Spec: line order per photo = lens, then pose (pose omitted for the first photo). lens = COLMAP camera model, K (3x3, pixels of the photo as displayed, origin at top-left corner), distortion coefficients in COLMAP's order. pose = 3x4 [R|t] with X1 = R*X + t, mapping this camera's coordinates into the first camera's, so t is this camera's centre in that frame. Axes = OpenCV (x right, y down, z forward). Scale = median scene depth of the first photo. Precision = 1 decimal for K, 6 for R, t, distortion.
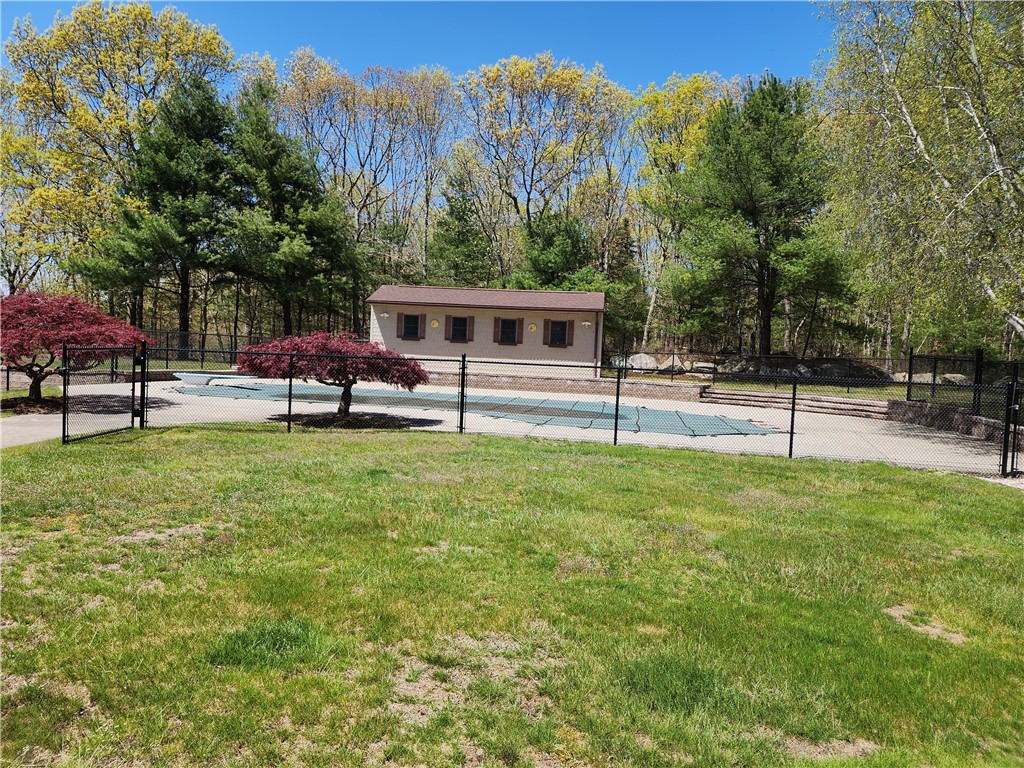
lens RADIAL K [[670.4, 0, 493.2], [0, 670.4, 374.6], [0, 0, 1]] dist [0.088870, -0.067305]
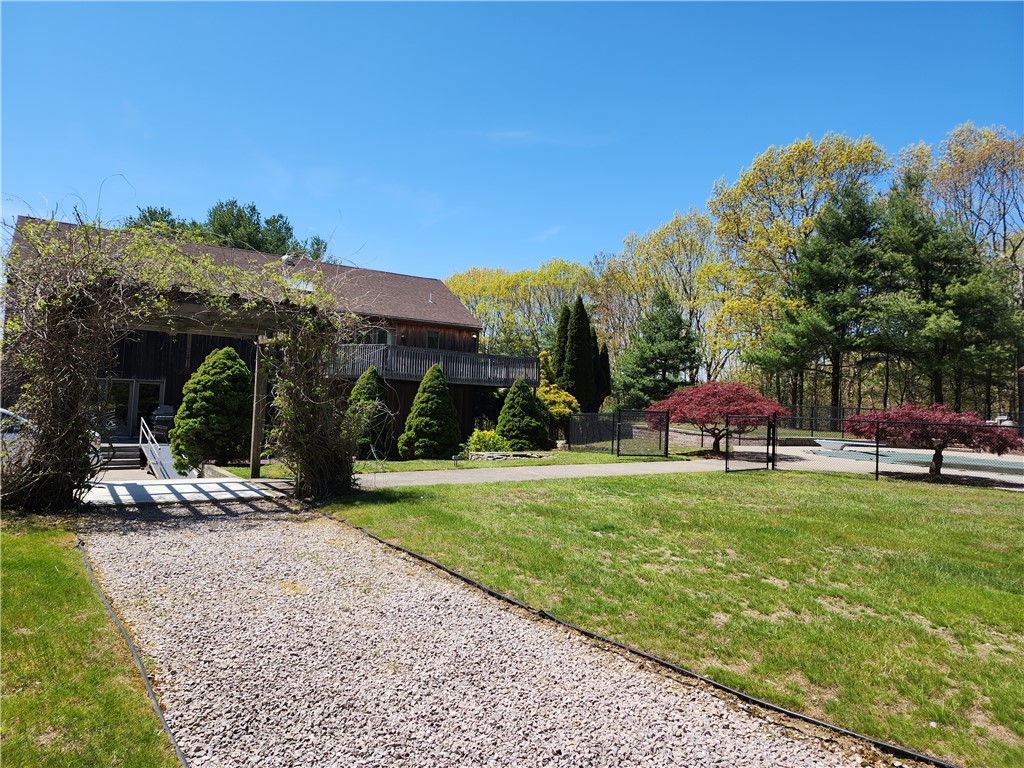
lens RADIAL K [[670.4, 0, 493.2], [0, 670.4, 374.6], [0, 0, 1]] dist [0.088870, -0.067305]
pose [[0.603306, -0.053011, -0.795746, 0.119389], [-0.035859, 0.994976, -0.093470, 0.011274], [0.796703, 0.084926, 0.598374, -0.154363]]
